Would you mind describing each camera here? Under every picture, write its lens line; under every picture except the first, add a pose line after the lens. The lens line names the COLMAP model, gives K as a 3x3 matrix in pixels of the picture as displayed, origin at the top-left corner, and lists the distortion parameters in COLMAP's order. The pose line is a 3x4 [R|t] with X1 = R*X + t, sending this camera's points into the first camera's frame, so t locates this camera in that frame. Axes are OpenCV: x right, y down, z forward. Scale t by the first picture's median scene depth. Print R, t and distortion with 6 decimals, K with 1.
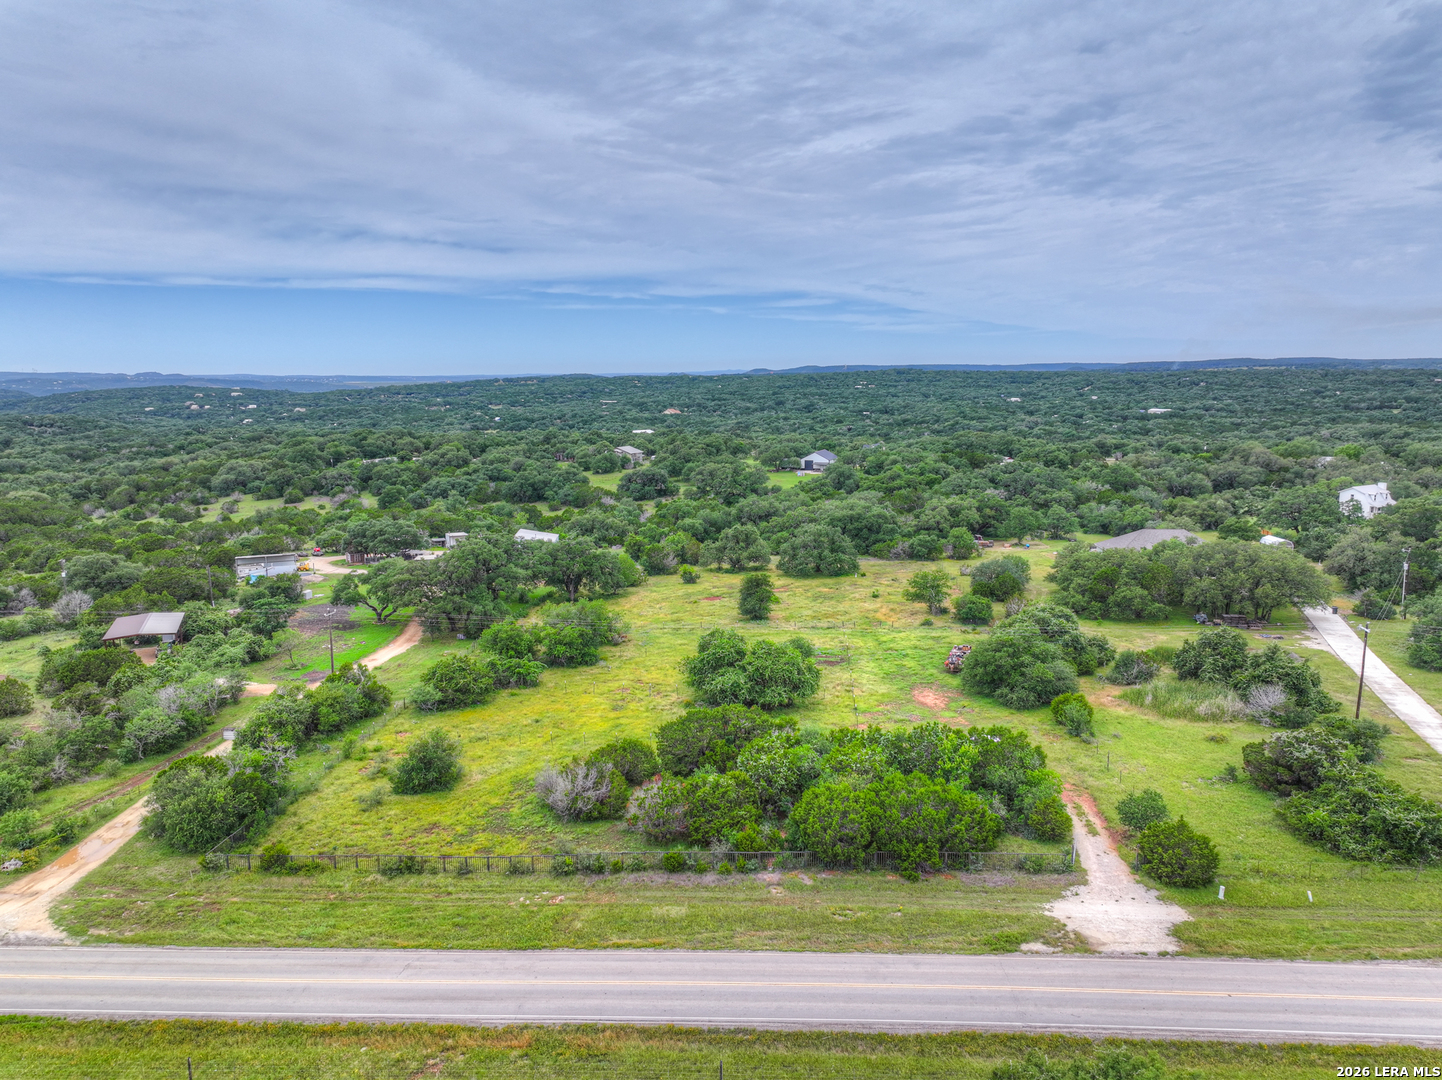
lens RADIAL K [[1020.9, 0, 721.0], [0, 1020.9, 540.0], [0, 0, 1]] dist [-0.002186, 0.019322]
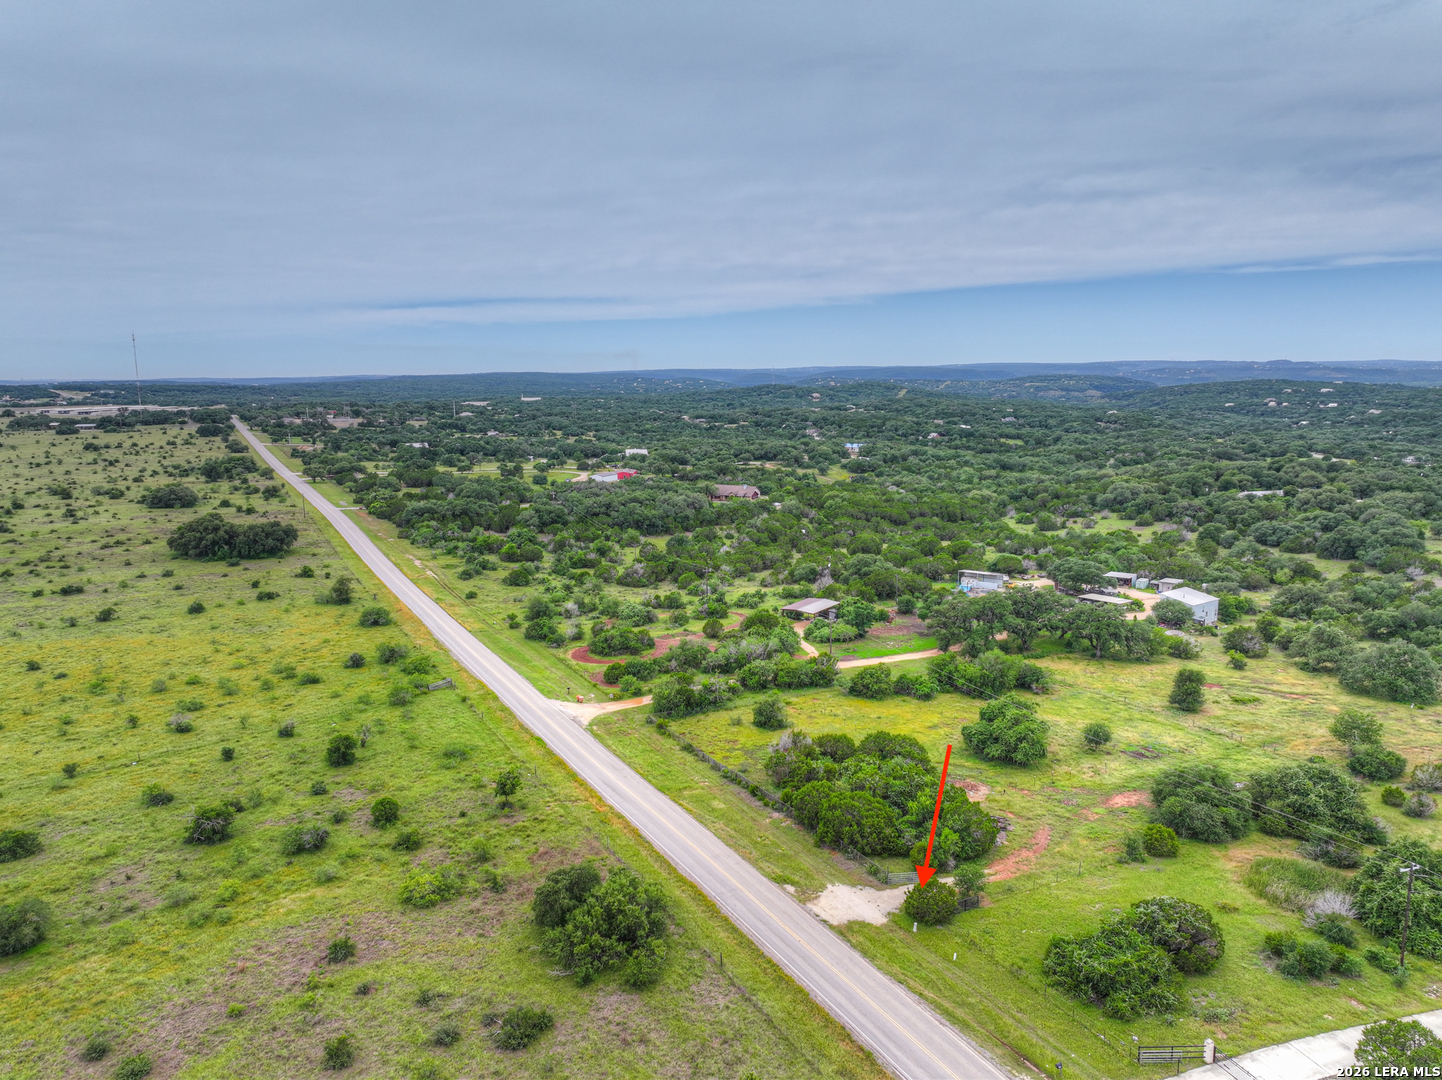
lens RADIAL K [[1025.1, 0, 721.0], [0, 1025.1, 540.0], [0, 0, 1]] dist [0.012251, 0.011875]
pose [[0.526153, 0.142688, -0.838334, 0.675719], [-0.130540, 0.987690, 0.086180, -0.132300], [0.840311, 0.064092, 0.538303, -0.028317]]
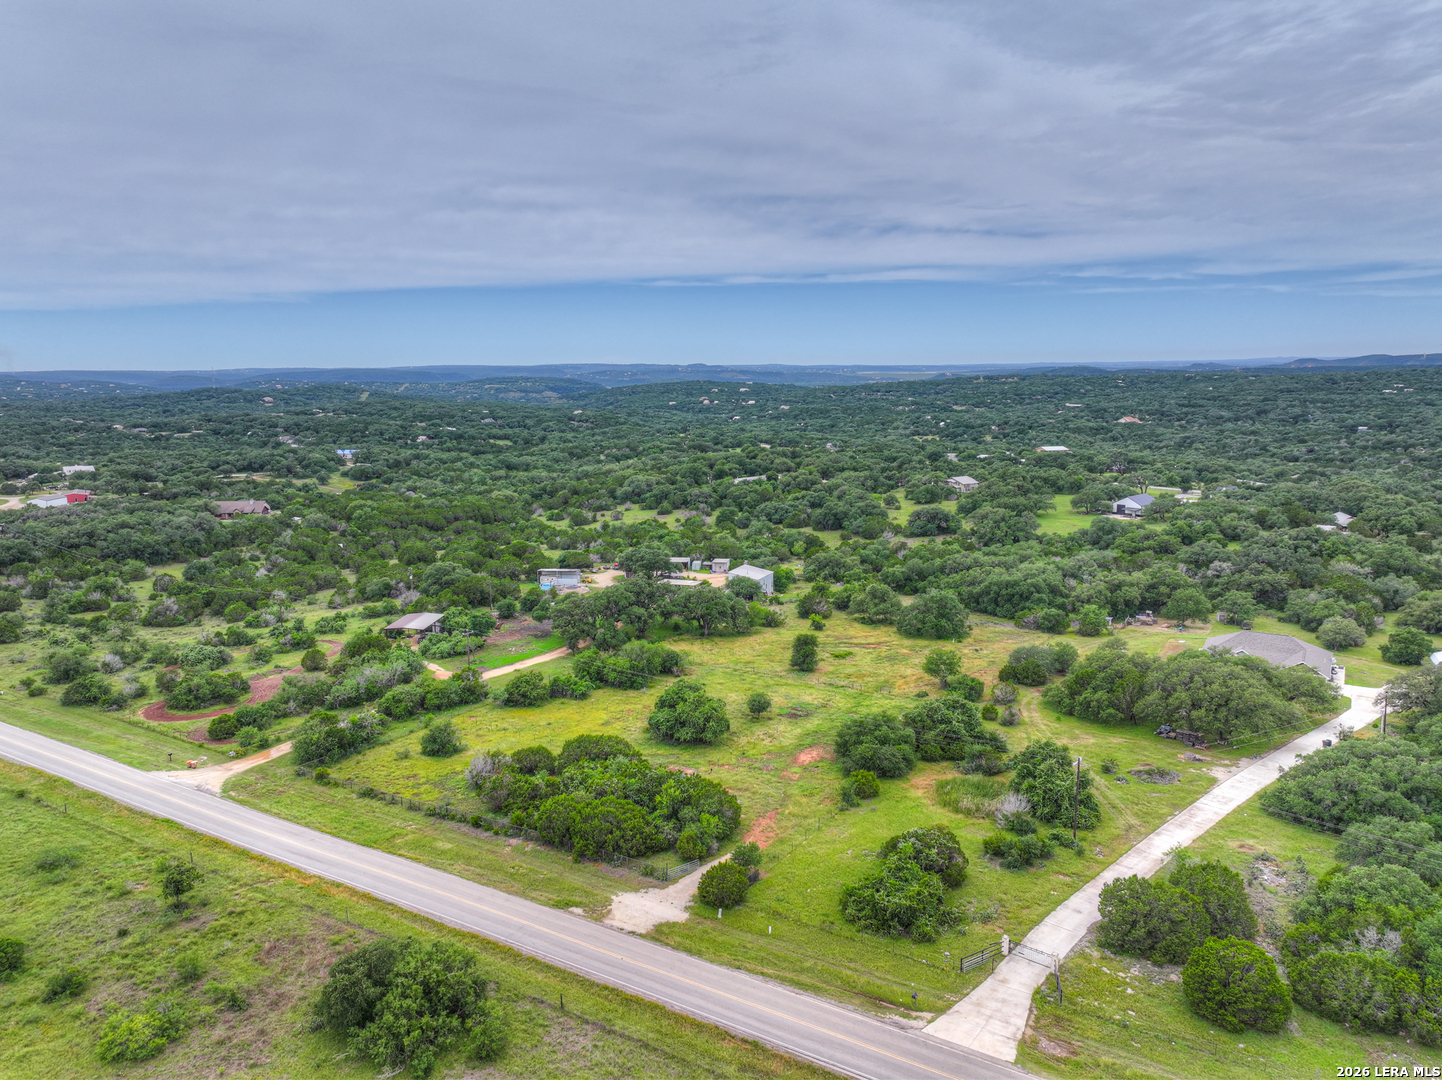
lens RADIAL K [[1025.1, 0, 721.0], [0, 1025.1, 540.0], [0, 0, 1]] dist [0.012251, 0.011875]
pose [[0.879422, 0.079243, -0.469401, 0.518701], [-0.073620, 0.996824, 0.030355, -0.109637], [0.470316, 0.007862, 0.882463, -0.147116]]
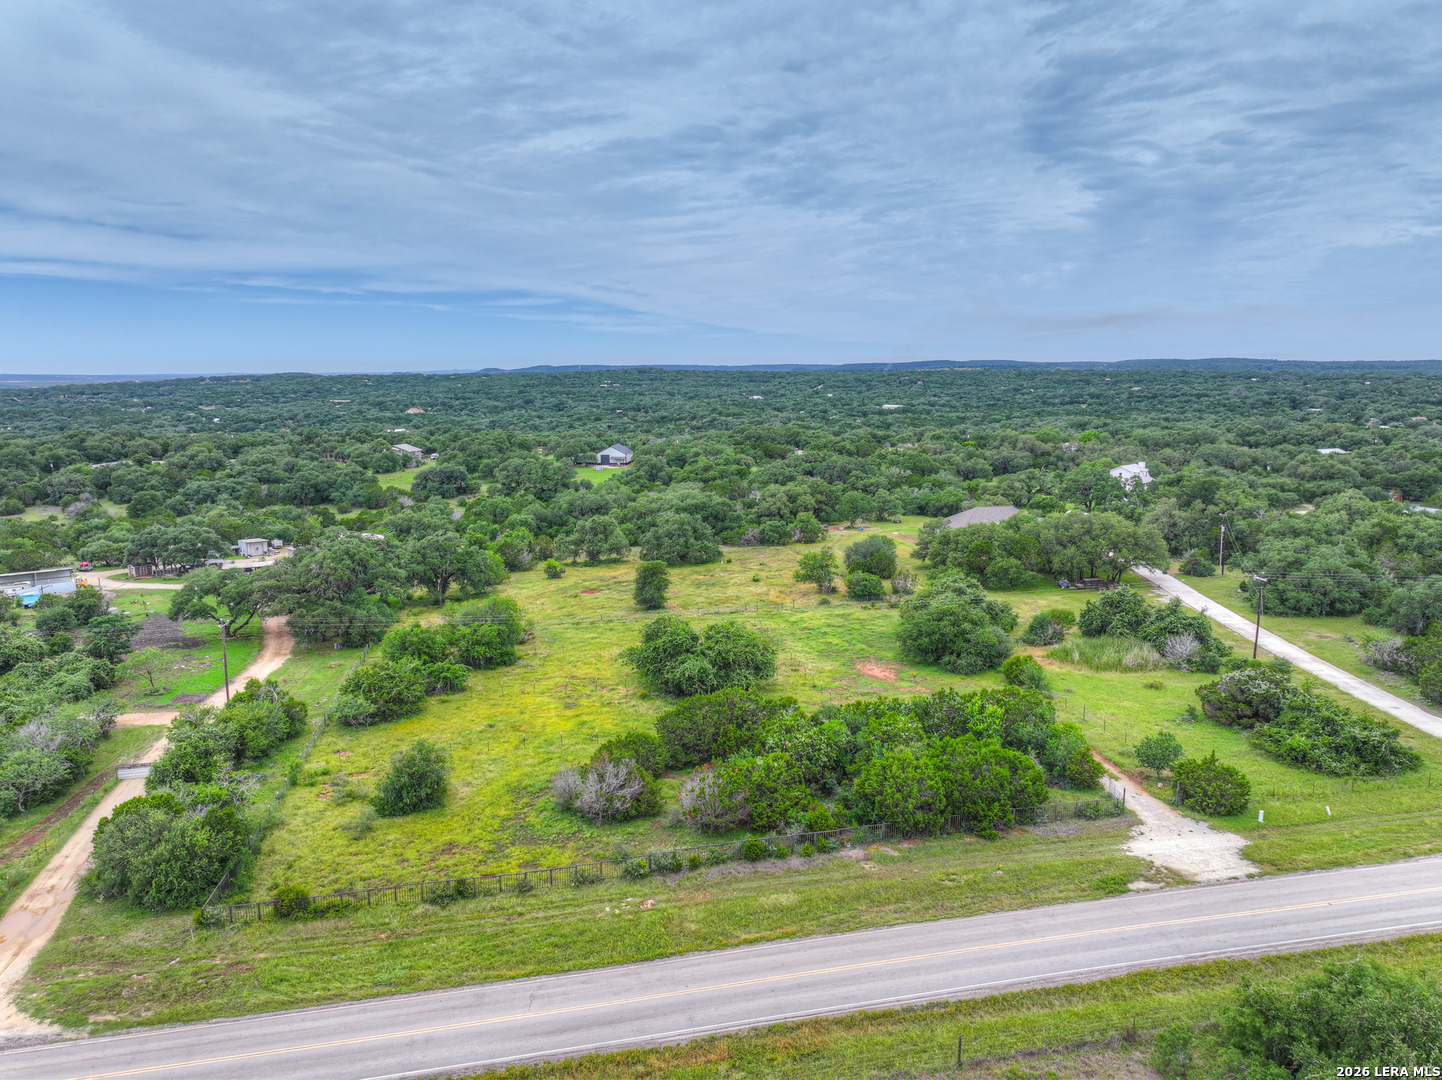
lens RADIAL K [[1020.9, 0, 721.0], [0, 1020.9, 540.0], [0, 0, 1]] dist [-0.002186, 0.019322]
pose [[0.965485, -0.039718, 0.257413, -0.151171], [0.039895, 0.999194, 0.004539, 0.010147], [-0.257386, 0.005887, 0.966291, 0.041969]]
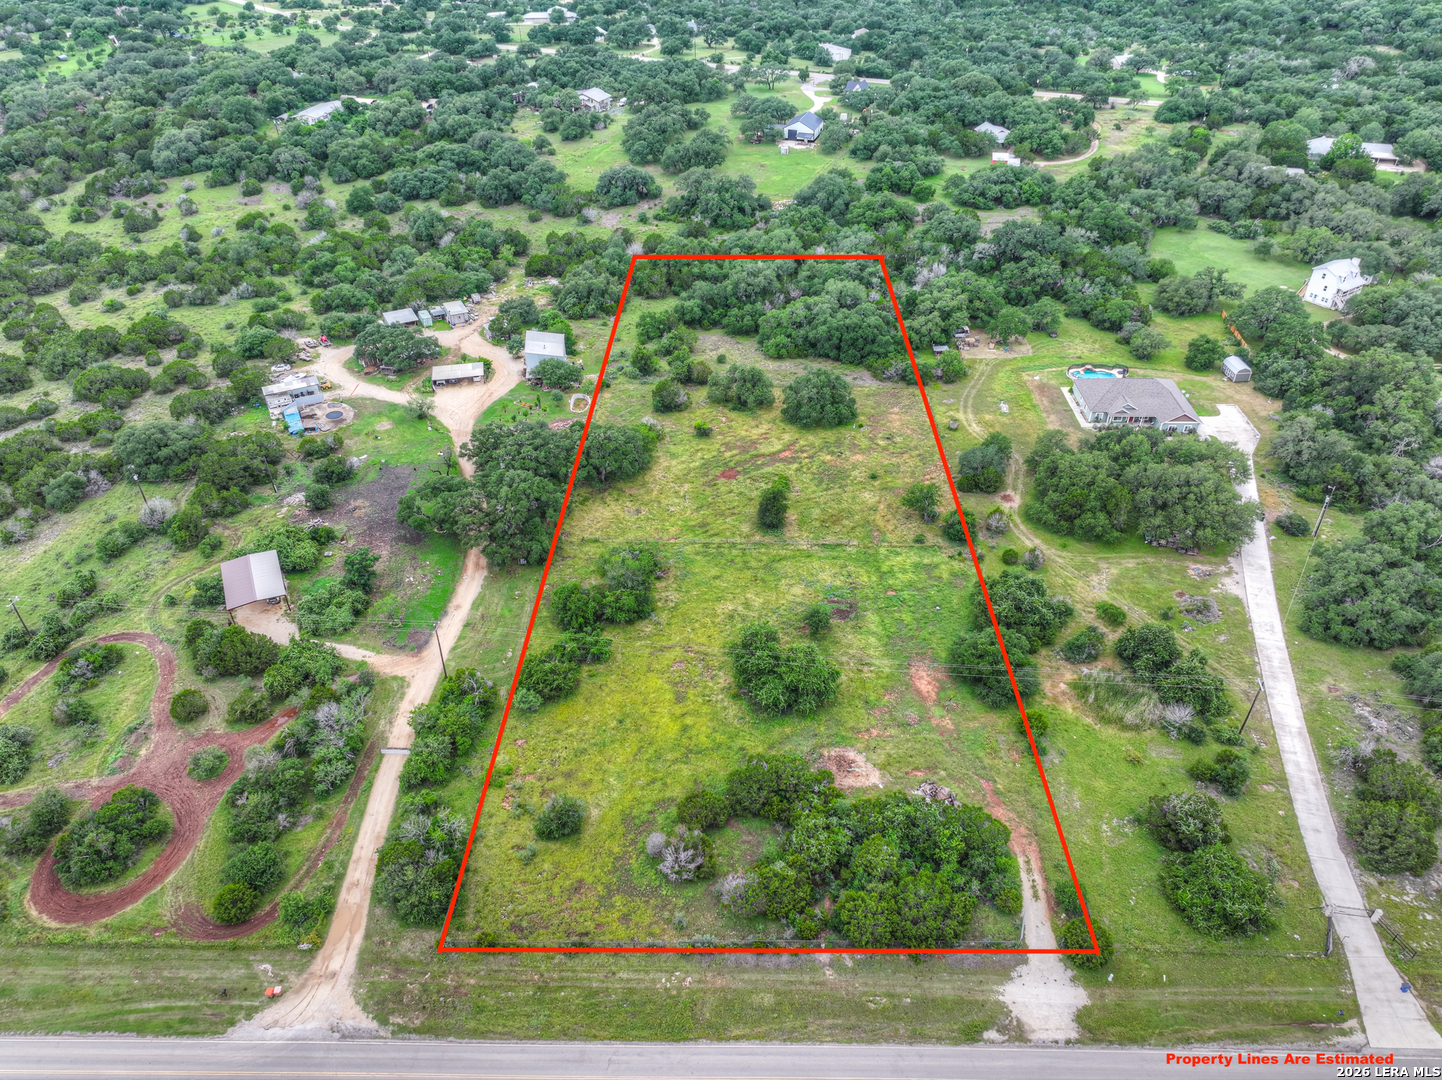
lens RADIAL K [[1020.9, 0, 721.0], [0, 1020.9, 540.0], [0, 0, 1]] dist [-0.002186, 0.019322]
pose [[0.998701, -0.025657, 0.044012, -0.075547], [0.001944, 0.882480, 0.470346, -0.452260], [-0.050907, -0.469650, 0.881384, -0.022518]]
